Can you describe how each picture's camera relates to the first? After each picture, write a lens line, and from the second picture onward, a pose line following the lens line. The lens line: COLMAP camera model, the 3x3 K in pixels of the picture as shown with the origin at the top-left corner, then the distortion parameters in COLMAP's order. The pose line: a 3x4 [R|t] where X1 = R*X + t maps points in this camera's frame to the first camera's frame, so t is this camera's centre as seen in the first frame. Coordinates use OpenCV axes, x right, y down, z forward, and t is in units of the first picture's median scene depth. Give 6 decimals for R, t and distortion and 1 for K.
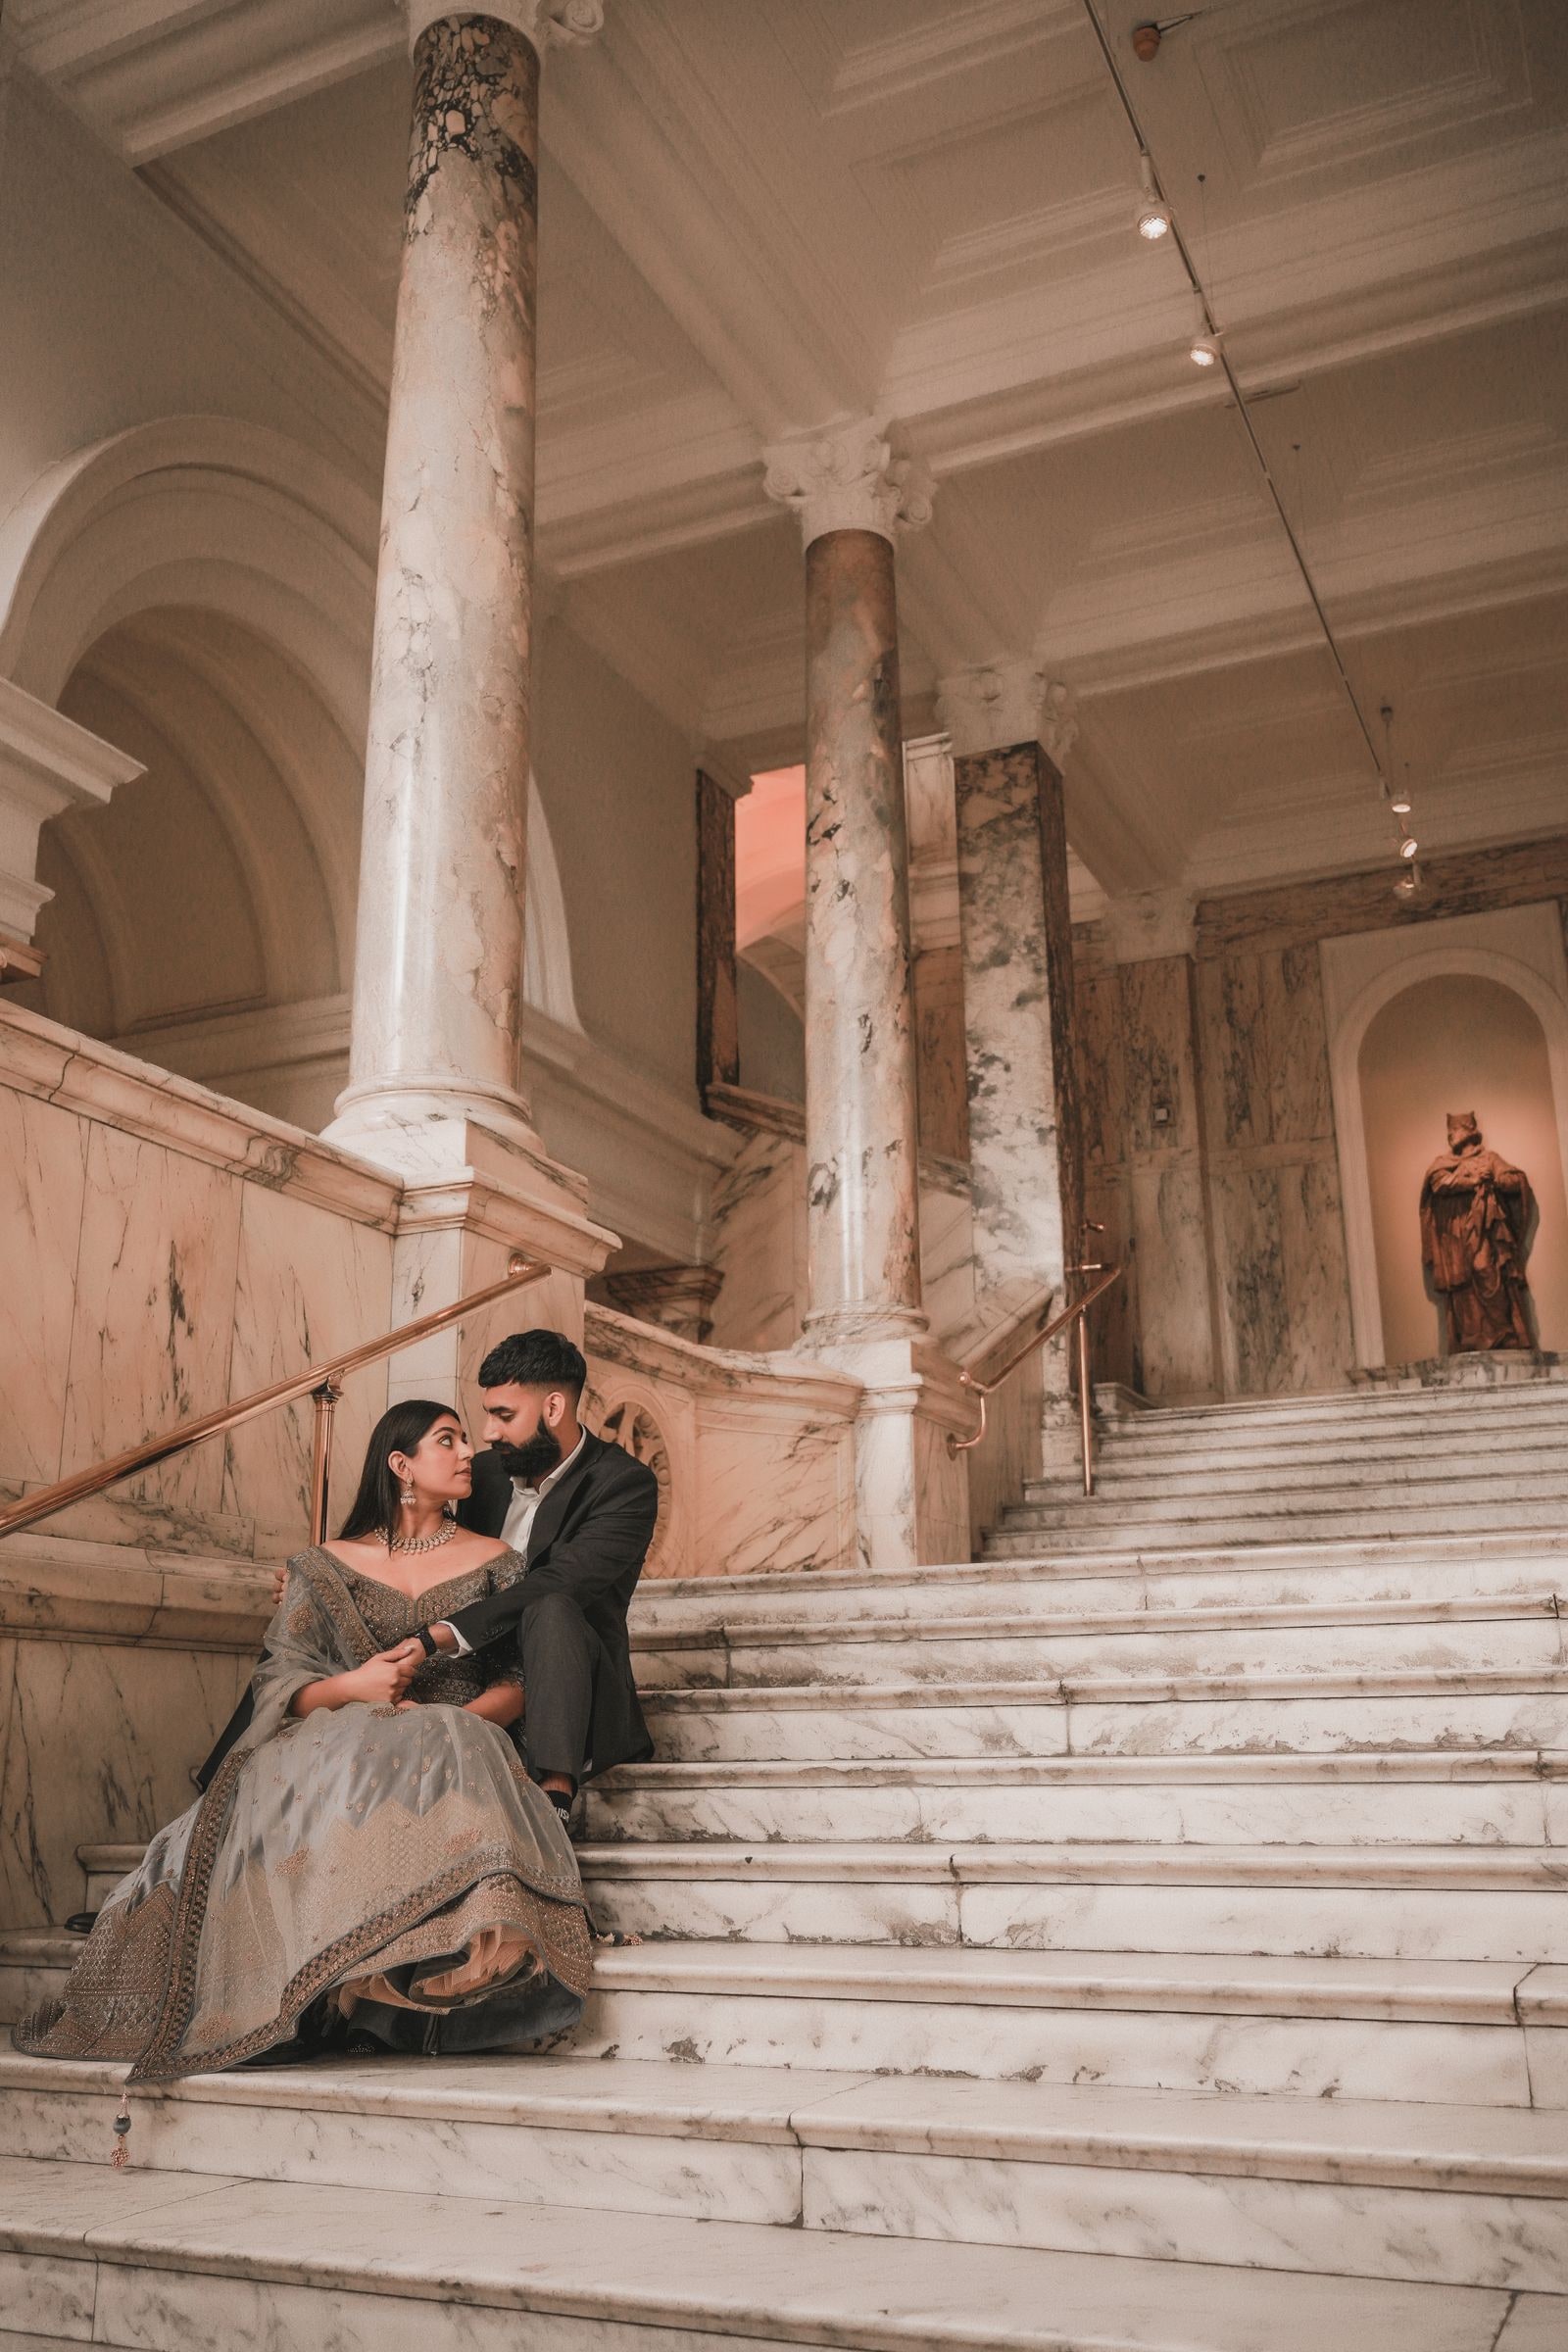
lens RADIAL K [[2047.6, 0, 776.8], [0, 2047.6, 1175.4], [0, 0, 1]] dist [-0.013376, 0.003996]
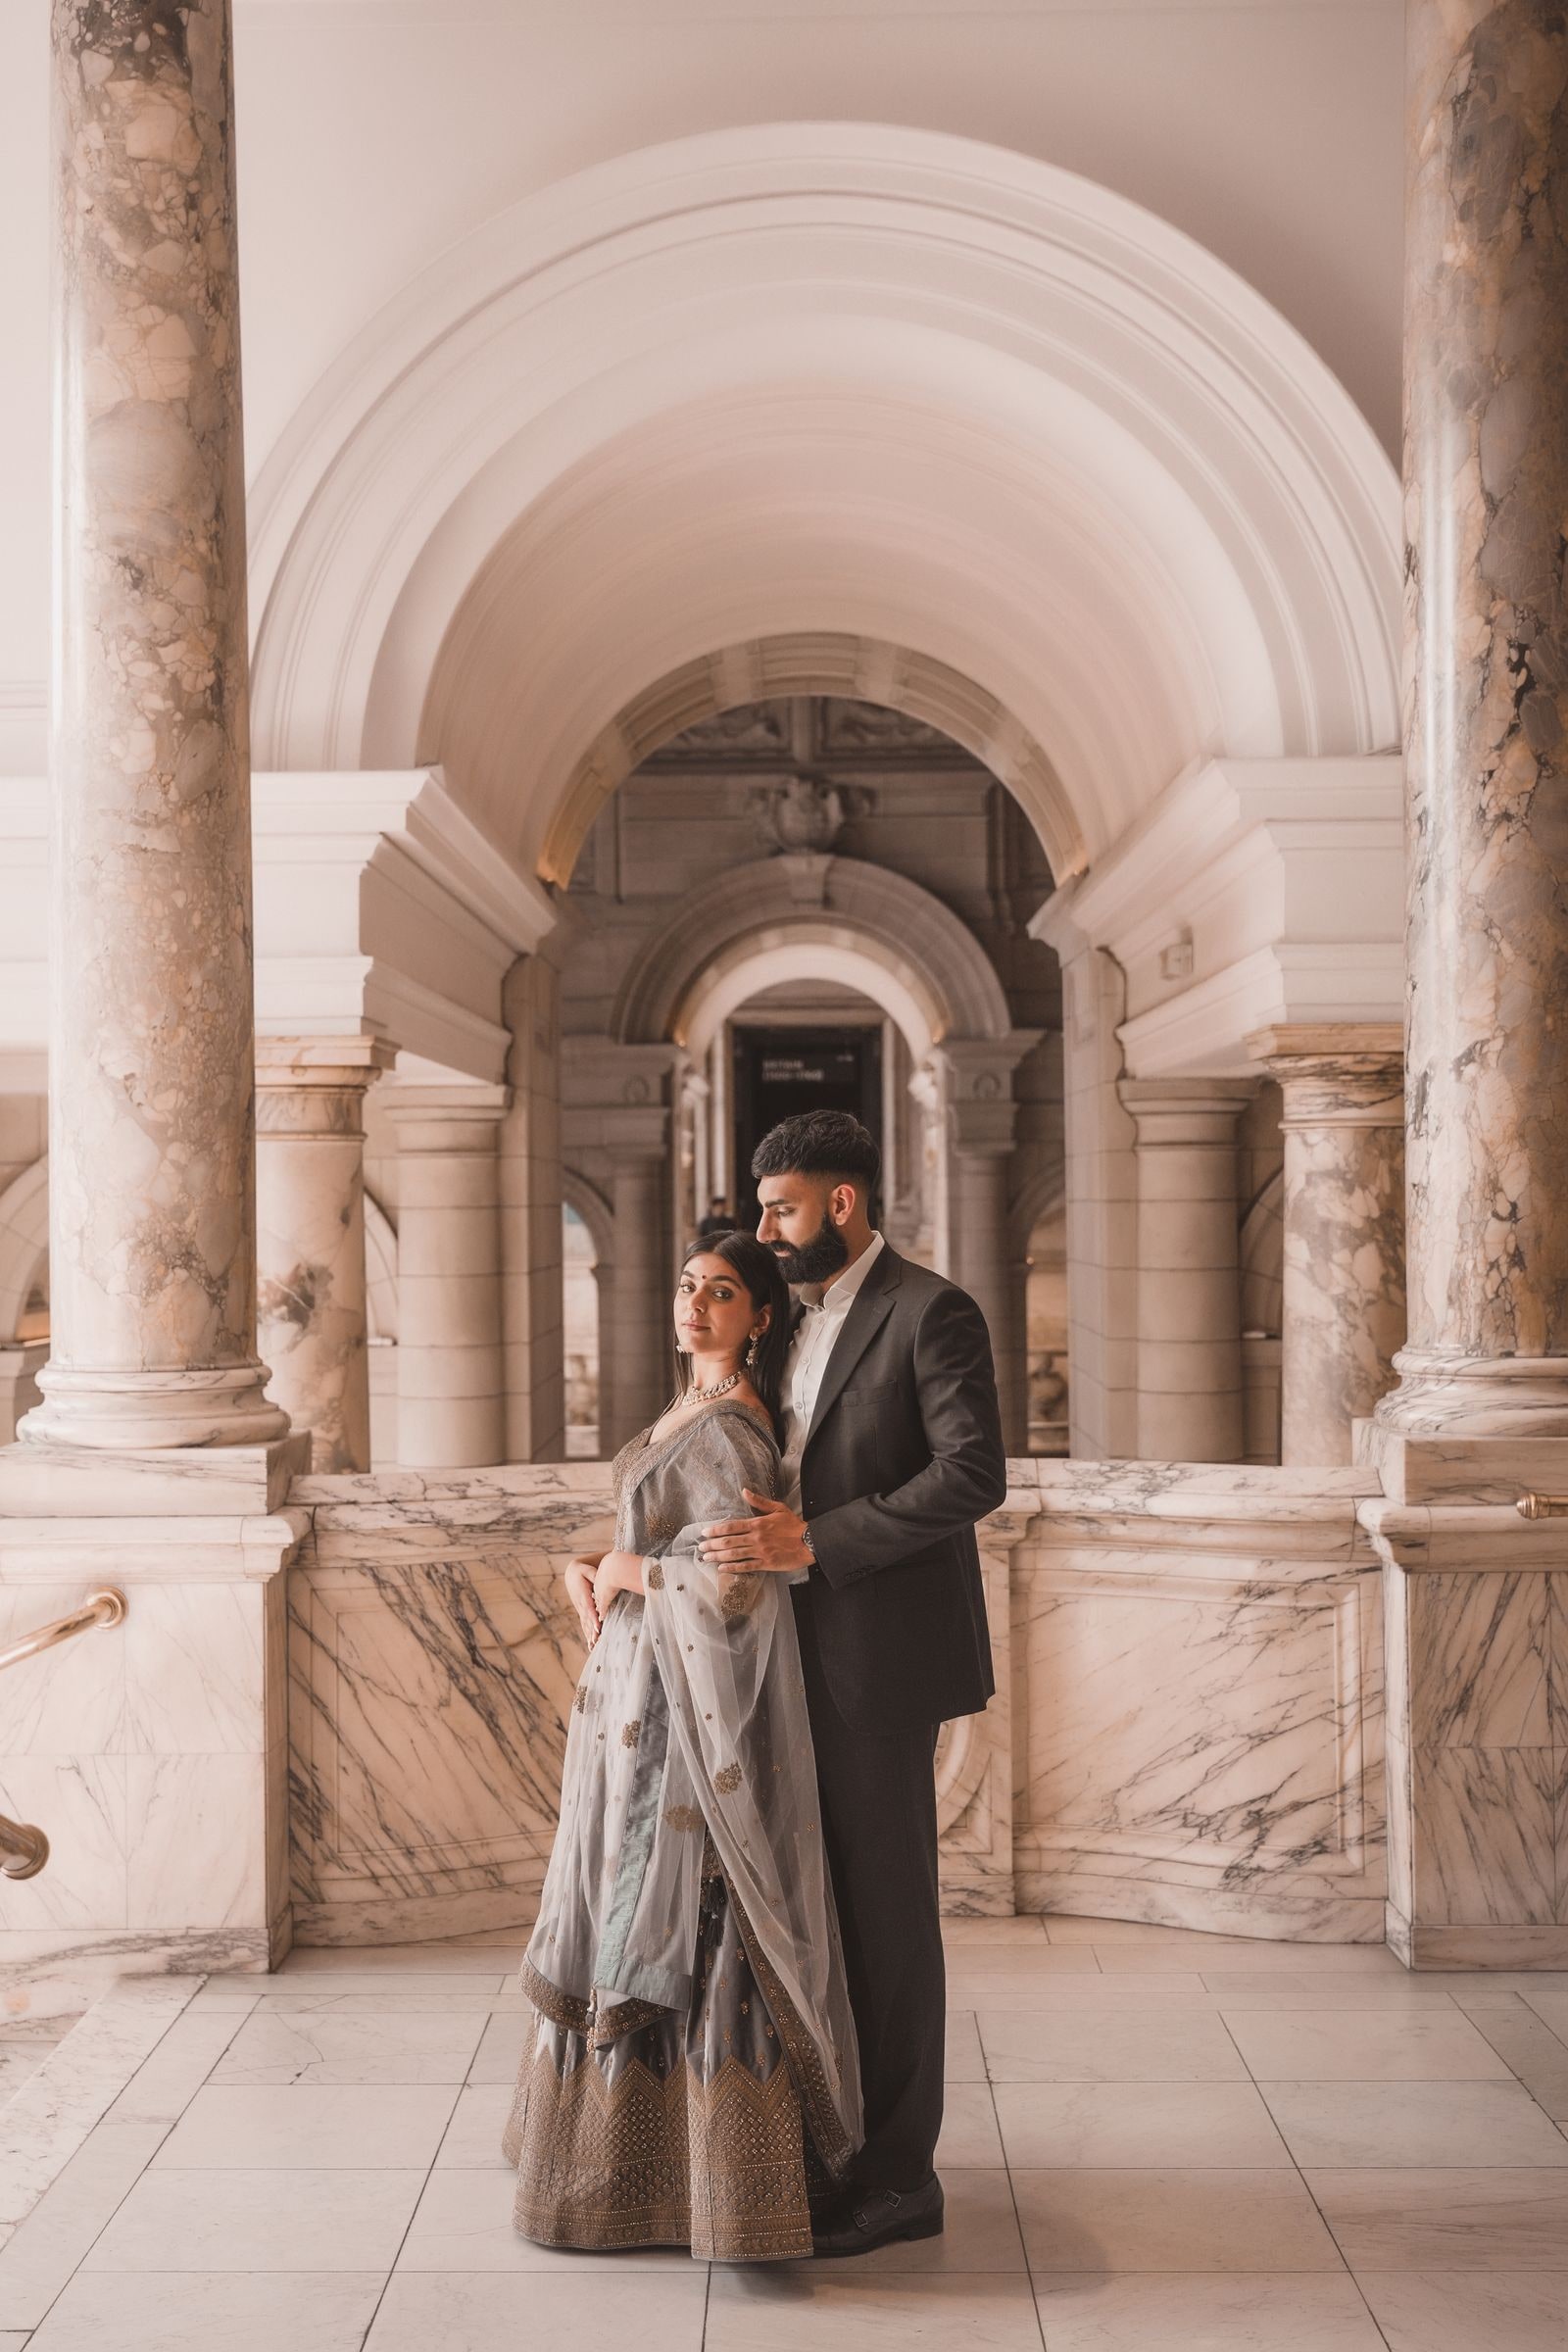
lens RADIAL K [[3001.4, 0, 764.6], [0, 3001.4, 1163.2], [0, 0, 1]] dist [0.011894, 0.000000]
pose [[0.394924, -0.002155, -0.918711, 0.568726], [0.264144, 0.958040, 0.111299, -0.099327], [0.879922, -0.286627, 0.378922, 0.416025]]
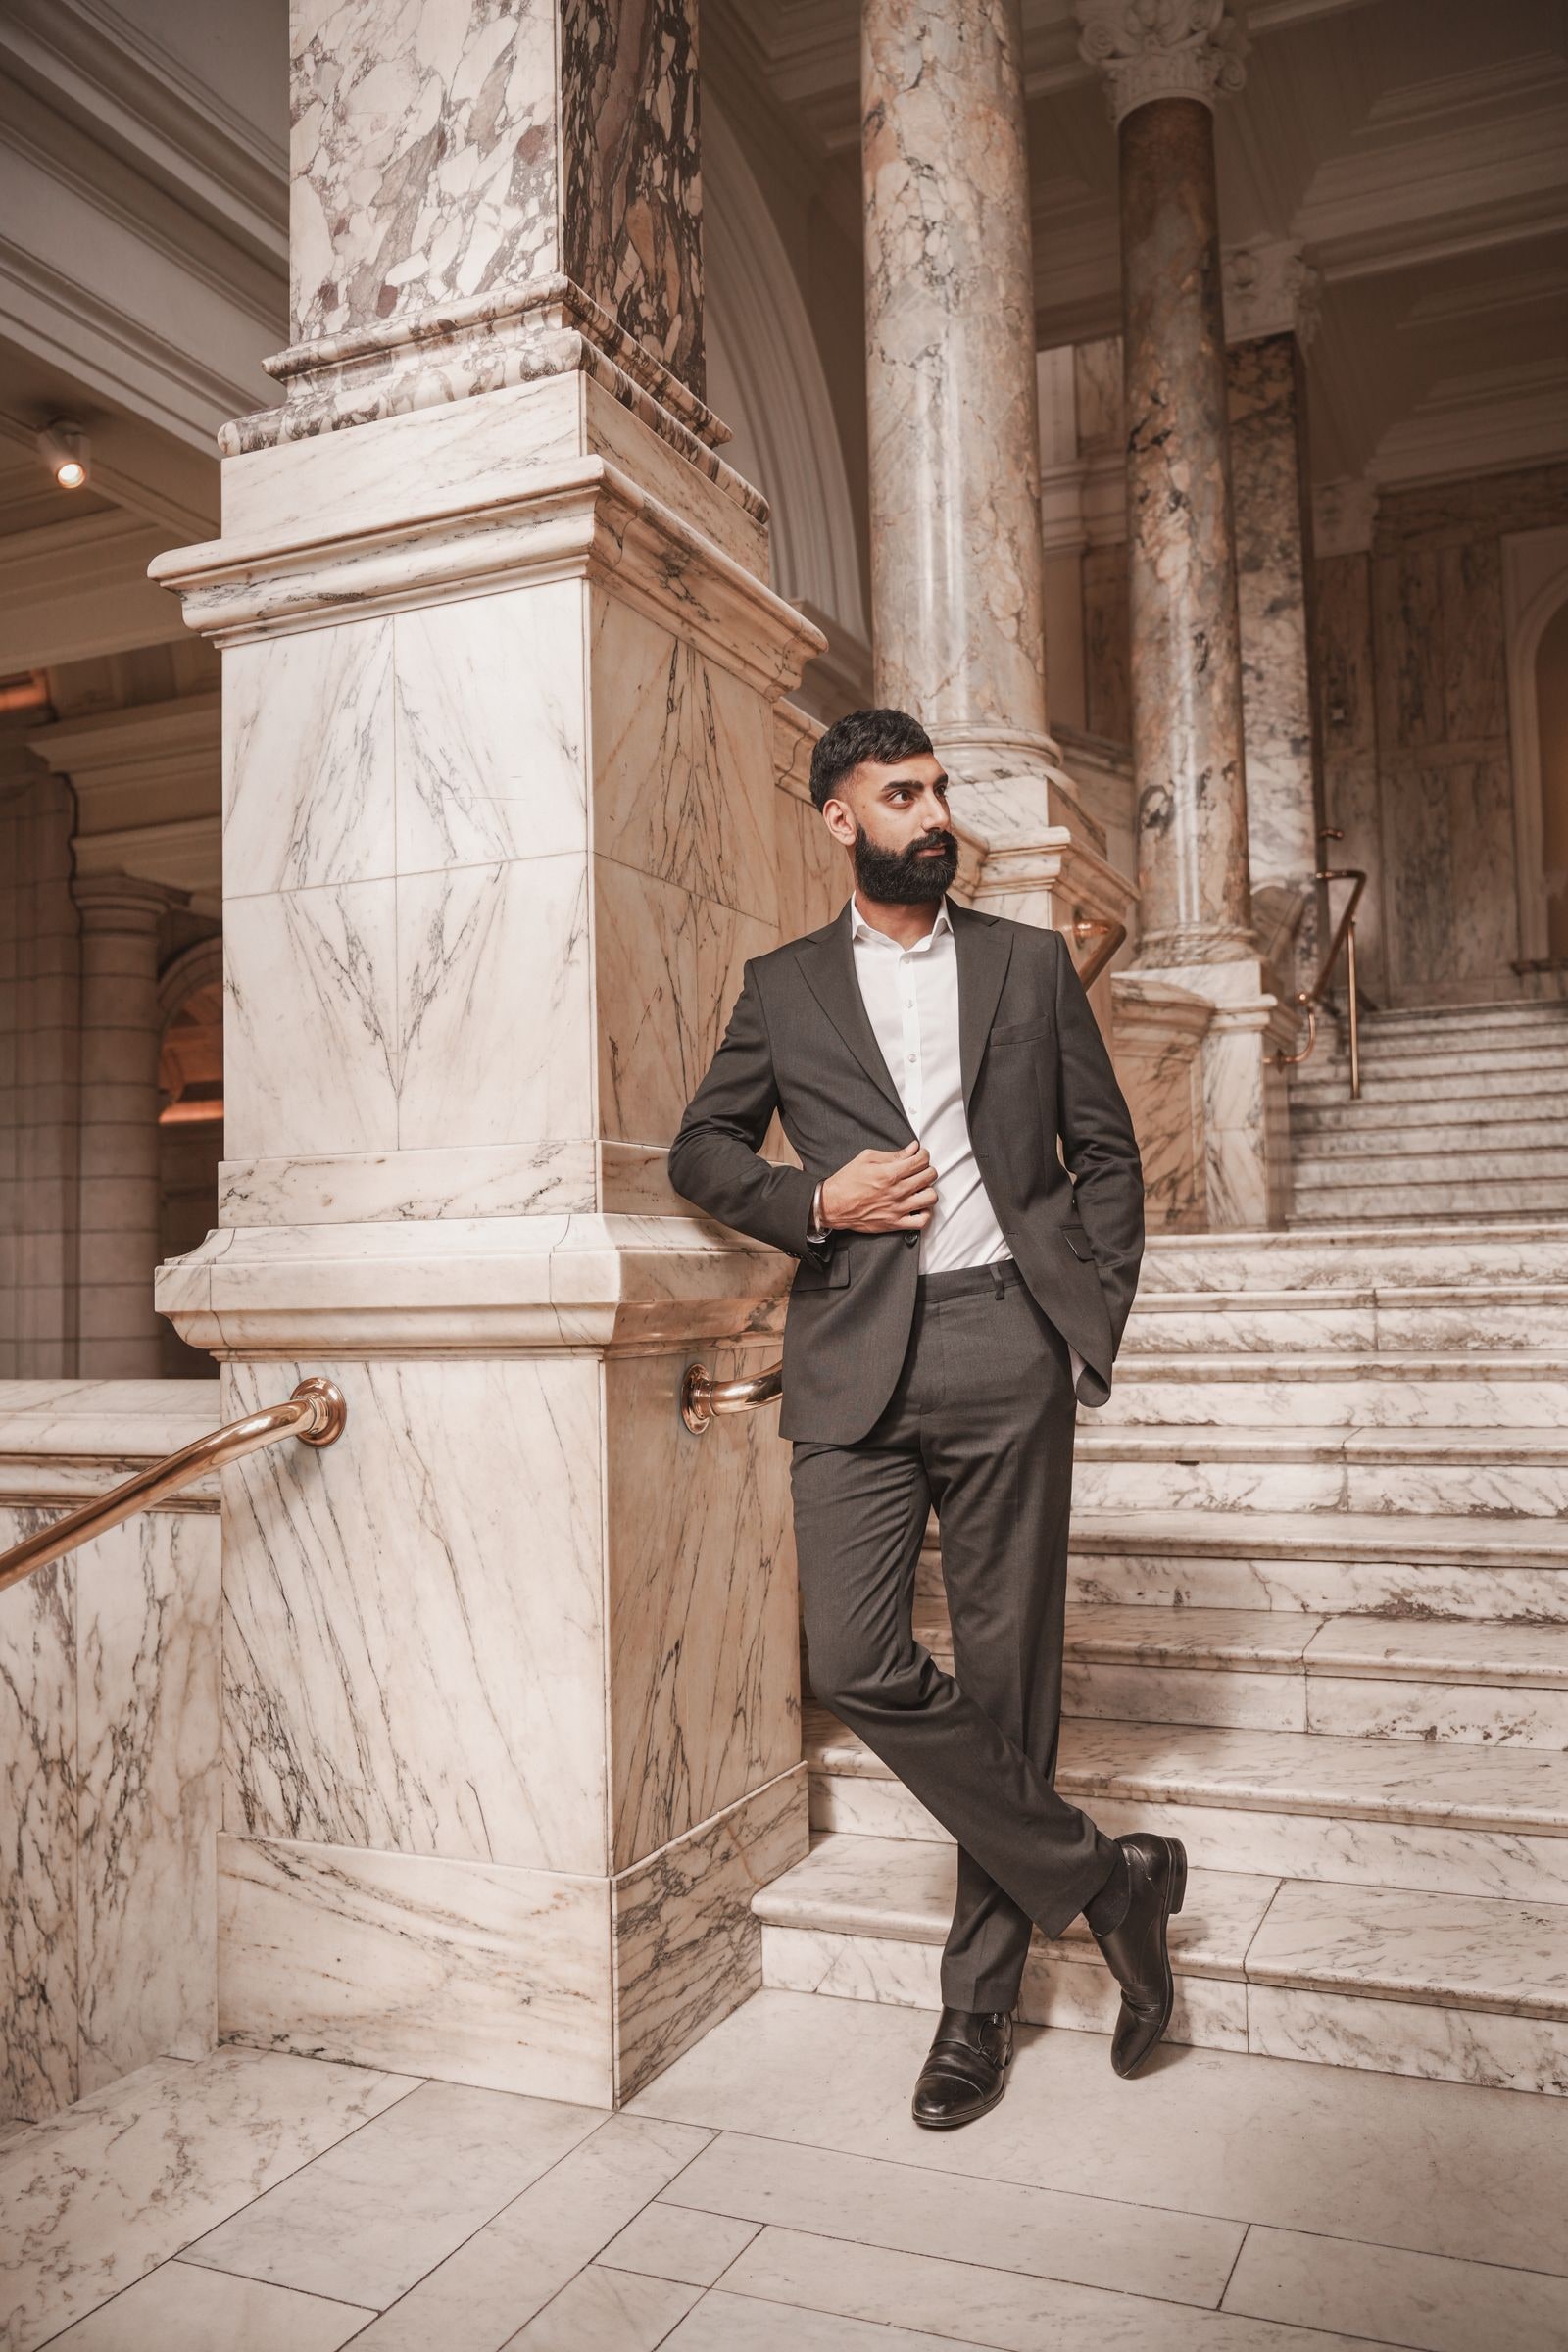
lens RADIAL K [[1879.7, 0, 781.4], [0, 1879.7, 1176.6], [0, 0, 1]] dist [-0.015602, 0.011114]
pose [[0.999756, -0.014006, 0.017097, -0.146053], [0.009844, 0.974794, 0.222889, -0.020889], [-0.019788, -0.222666, 0.974694, 0.041399]]
